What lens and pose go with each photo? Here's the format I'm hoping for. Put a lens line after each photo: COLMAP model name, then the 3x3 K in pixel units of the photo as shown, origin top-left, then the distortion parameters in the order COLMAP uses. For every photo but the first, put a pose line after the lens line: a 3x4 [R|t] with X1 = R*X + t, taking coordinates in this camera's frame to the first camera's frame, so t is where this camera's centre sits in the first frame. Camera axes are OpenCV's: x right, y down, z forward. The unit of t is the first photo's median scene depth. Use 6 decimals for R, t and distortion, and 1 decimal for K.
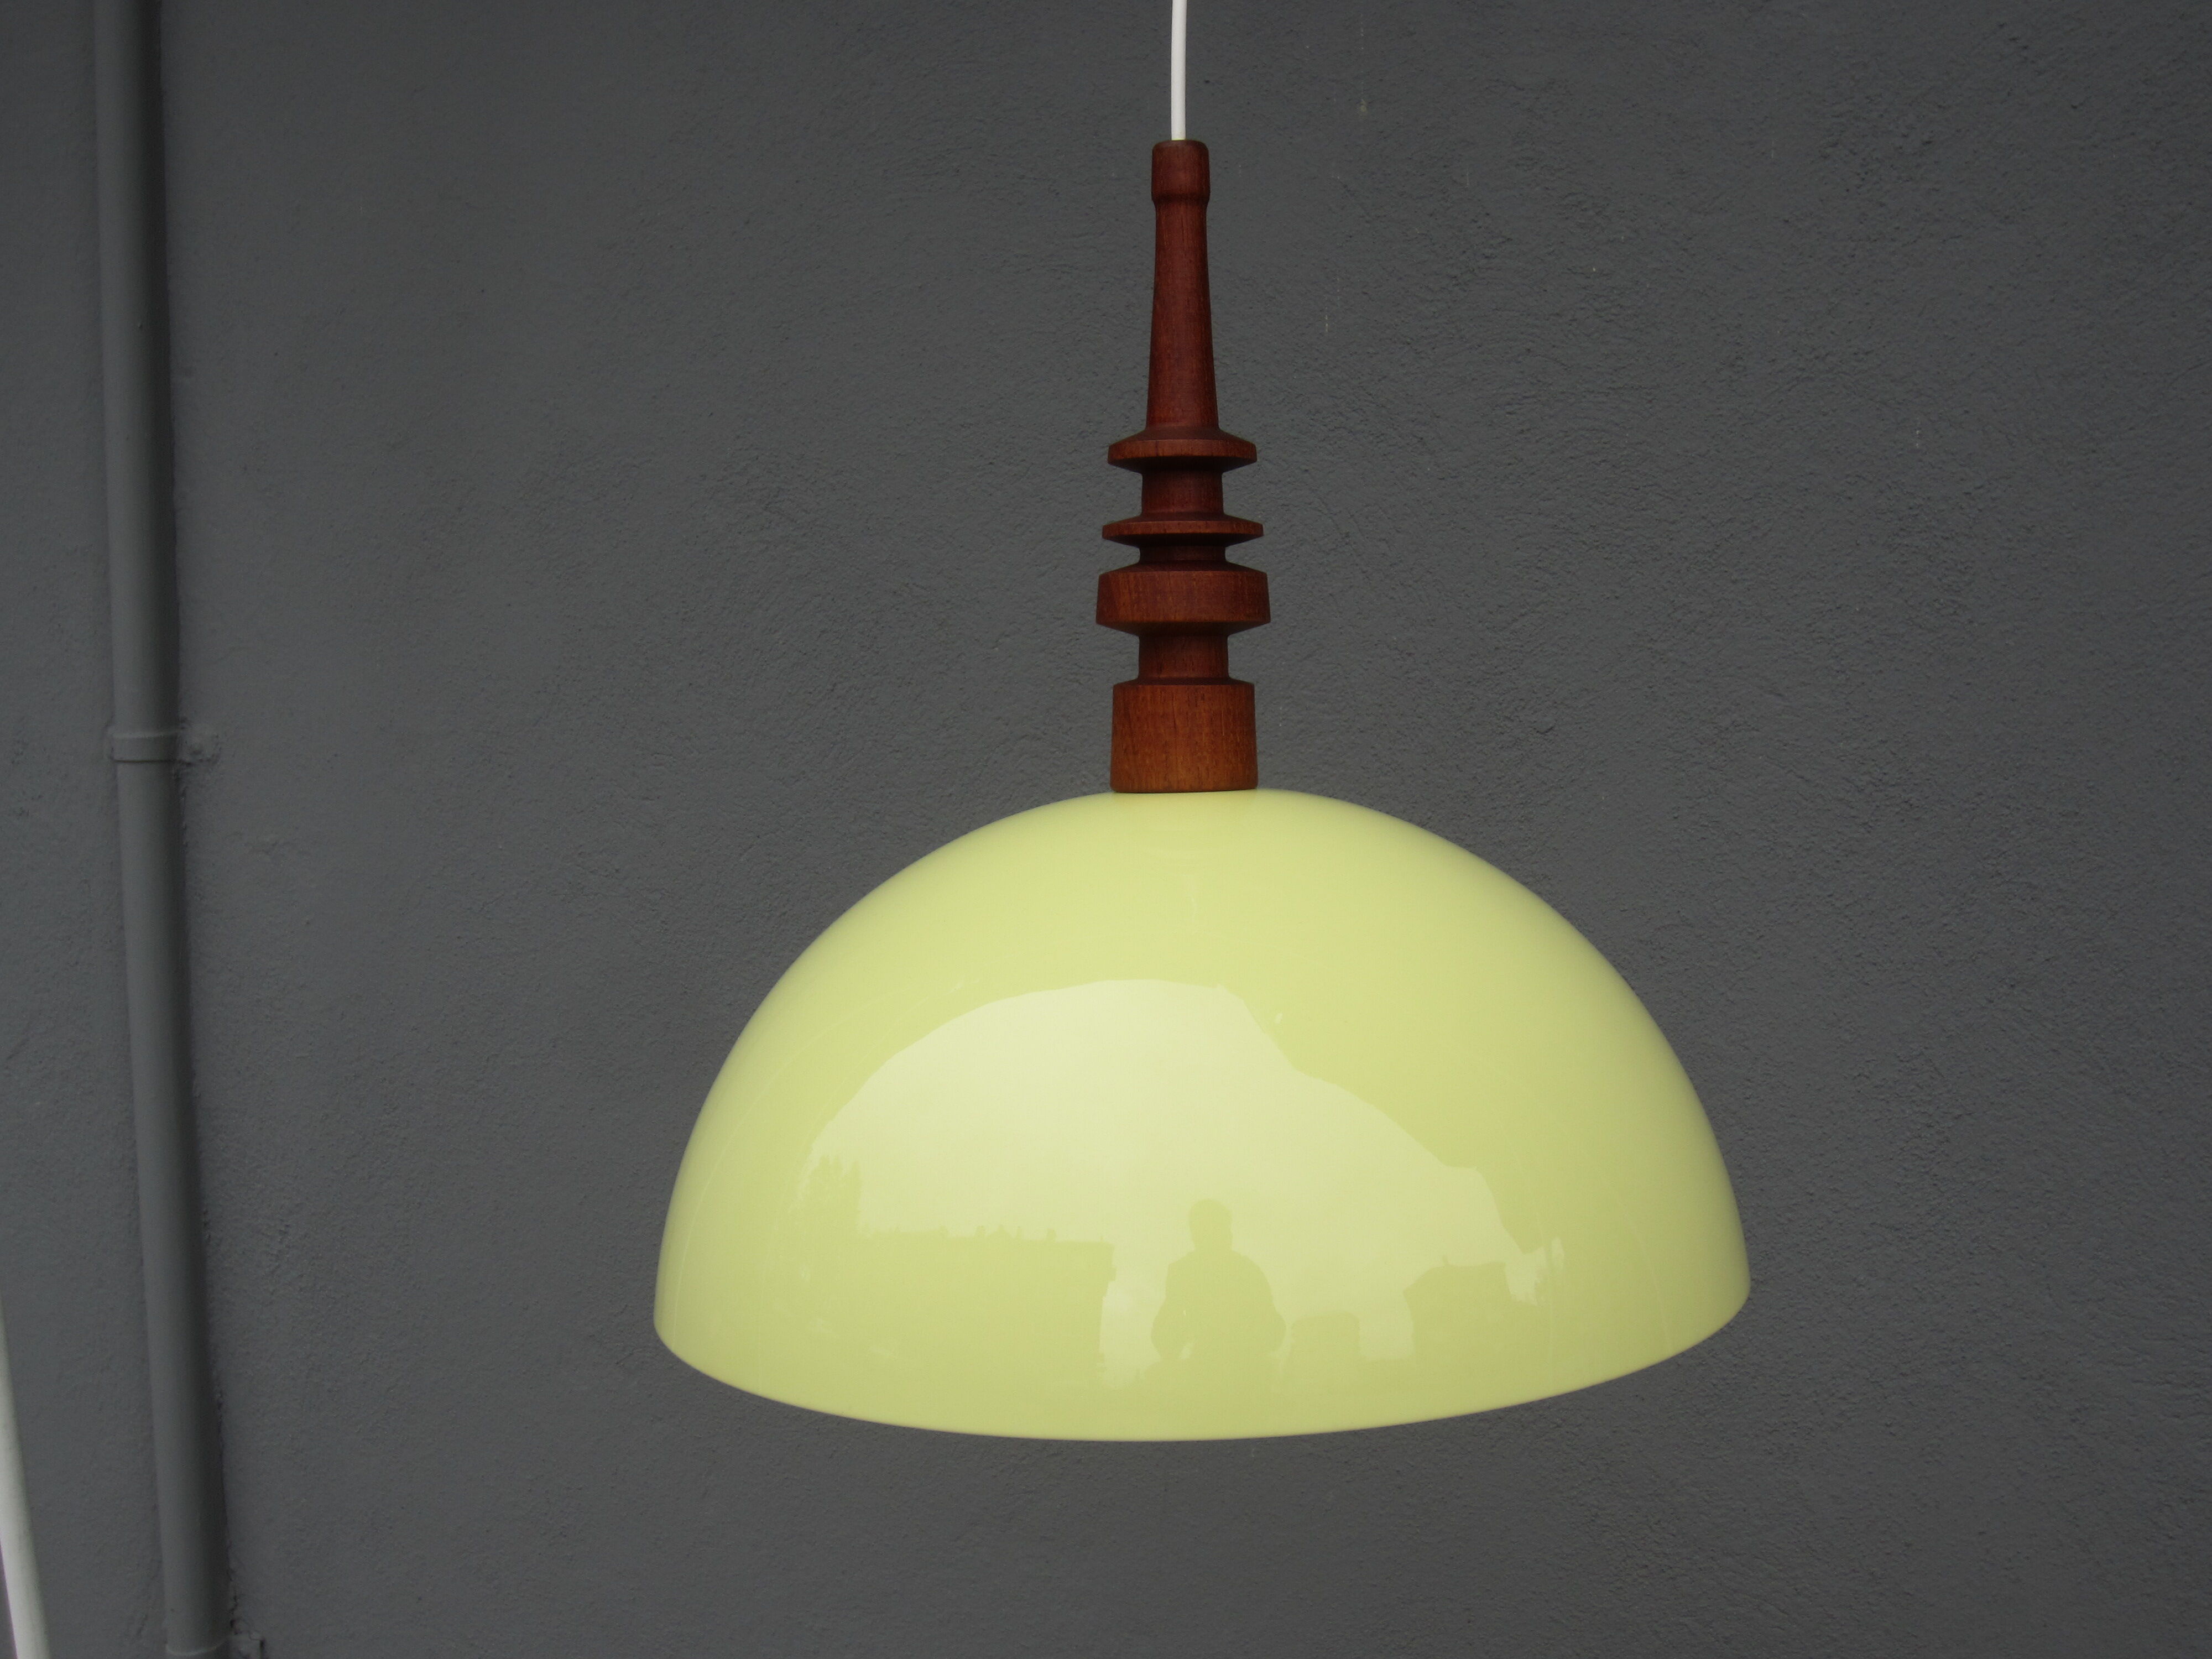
lens RADIAL K [[2418.9, 0, 1080.5], [0, 2418.9, 834.1], [0, 0, 1]] dist [-0.062981, 0.000000]
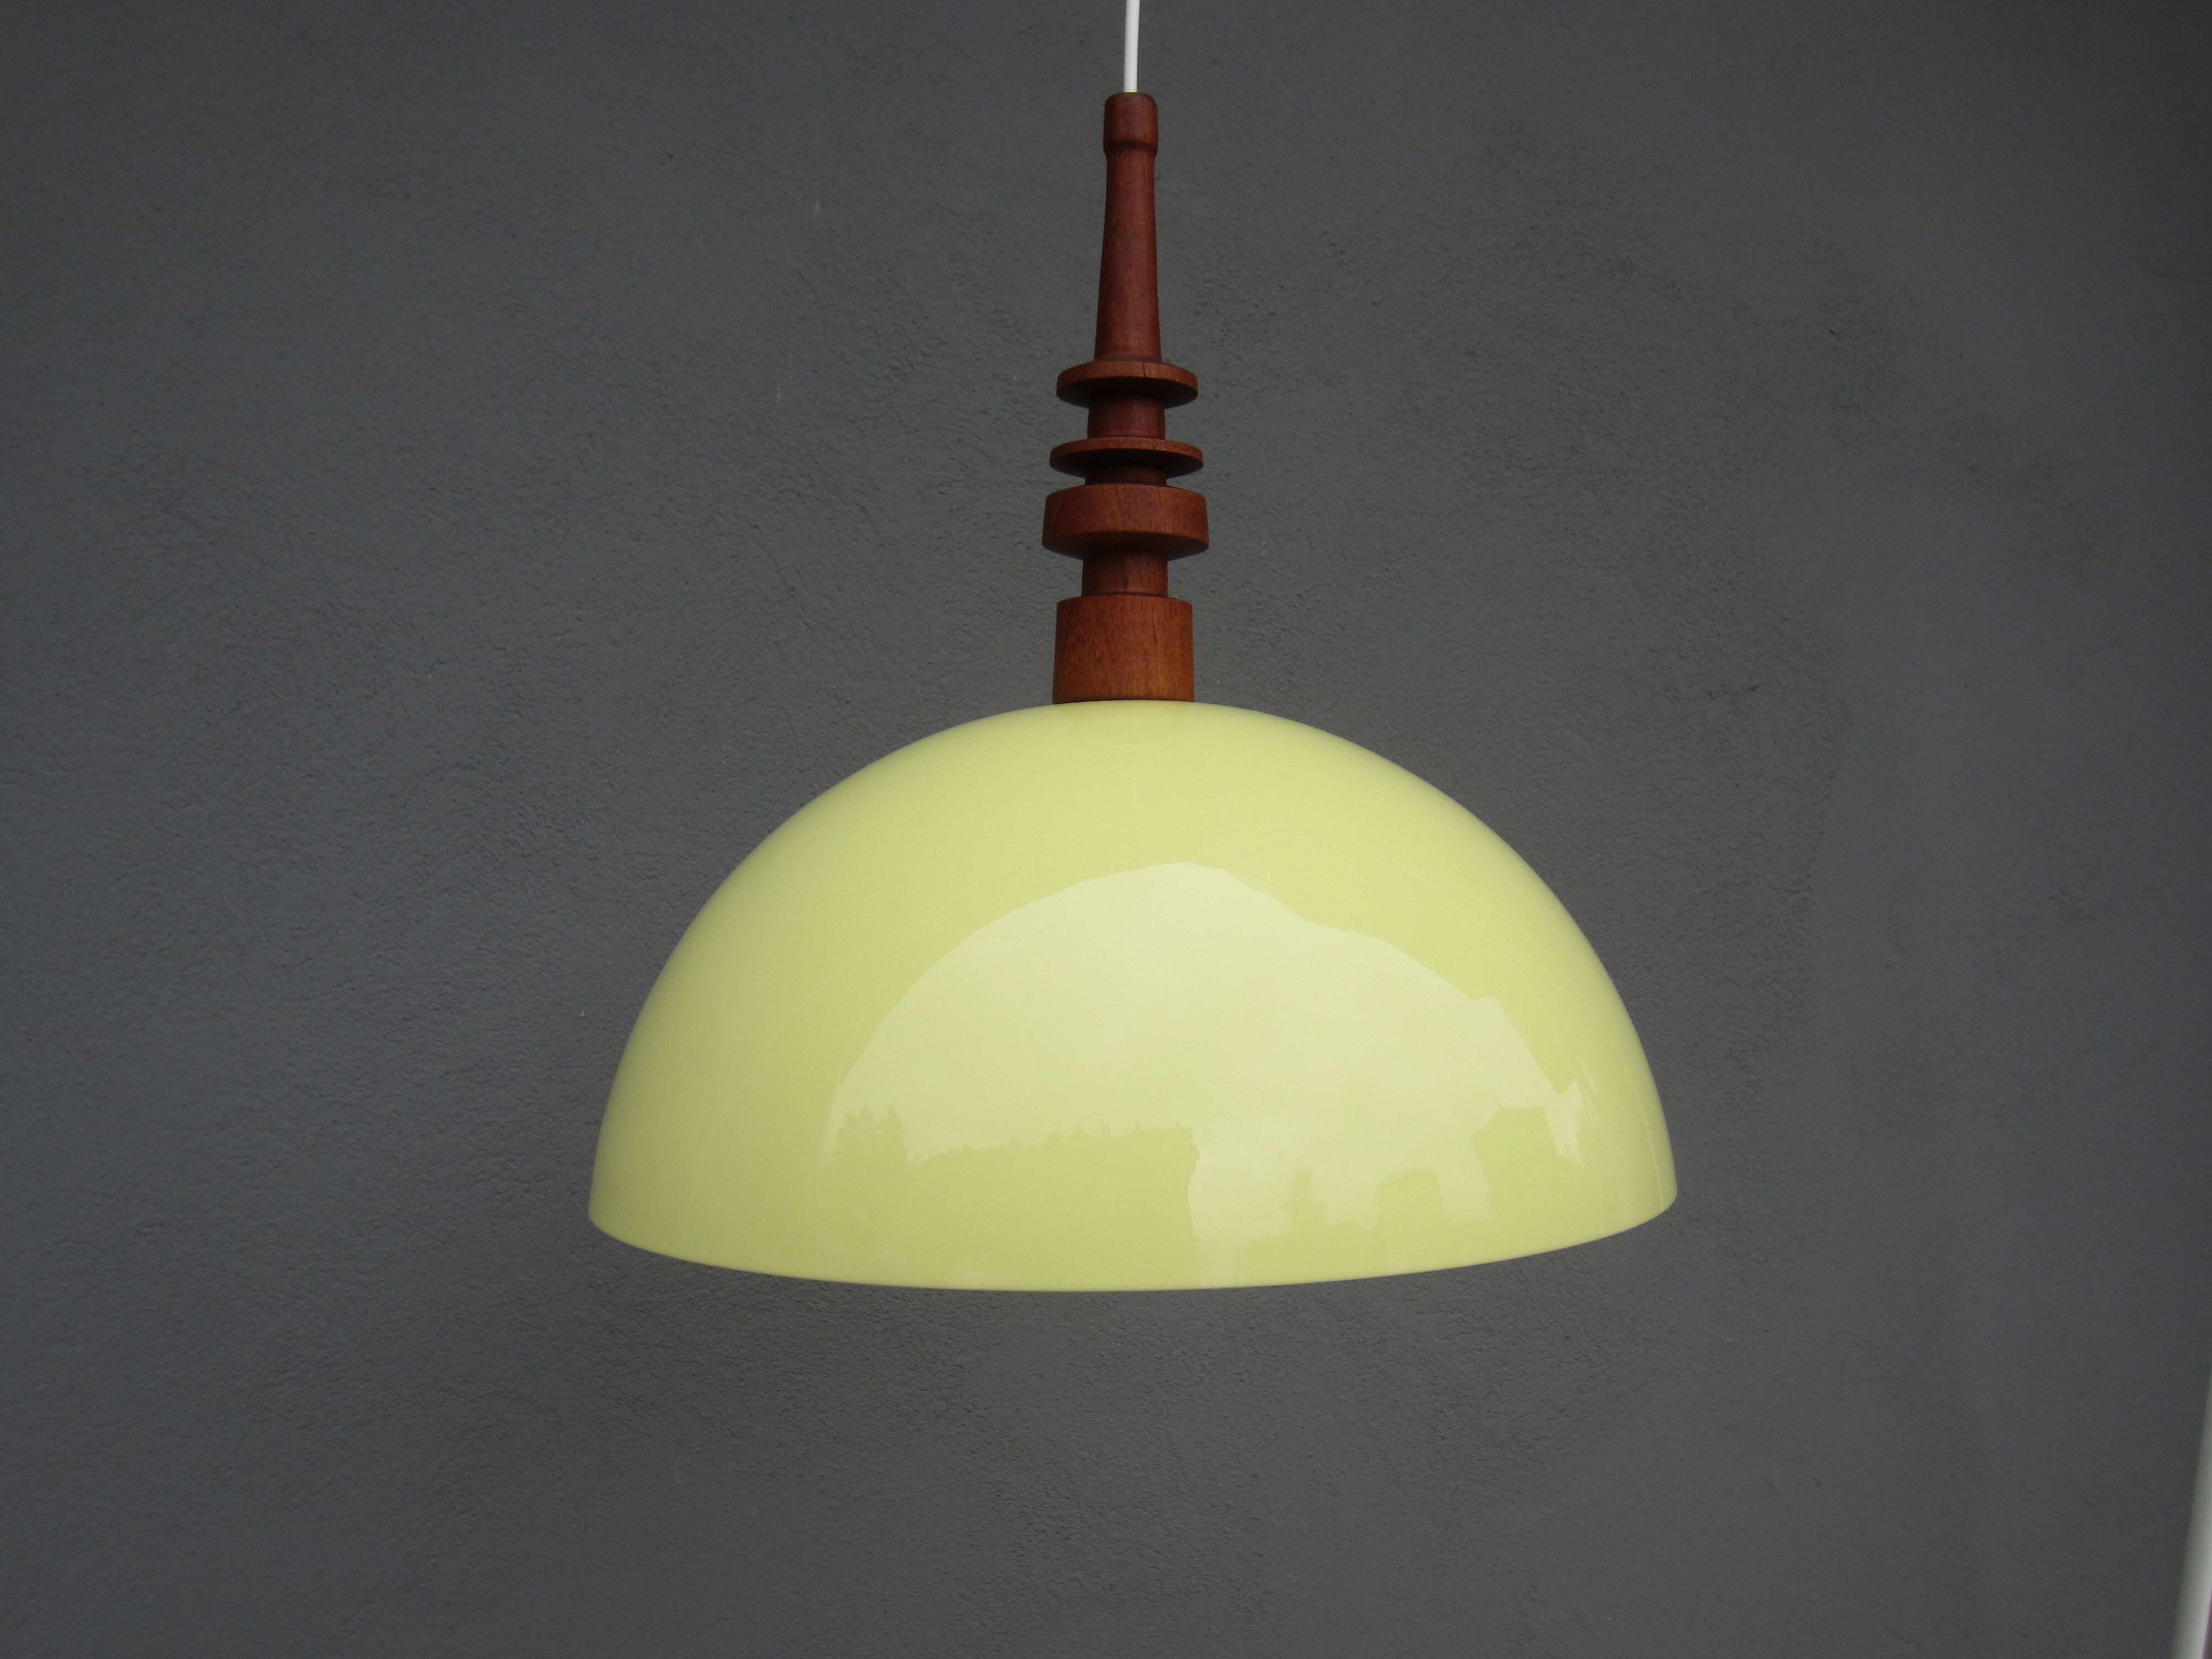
lens RADIAL K [[2025.6, 0, 1094.8], [0, 2025.6, 830.3], [0, 0, 1]] dist [-0.041070, 0.000000]
pose [[0.833170, 0.039238, 0.551623, -0.274969], [0.016476, 0.995276, -0.095680, 0.073278], [-0.552771, 0.088806, 0.828587, 0.187096]]
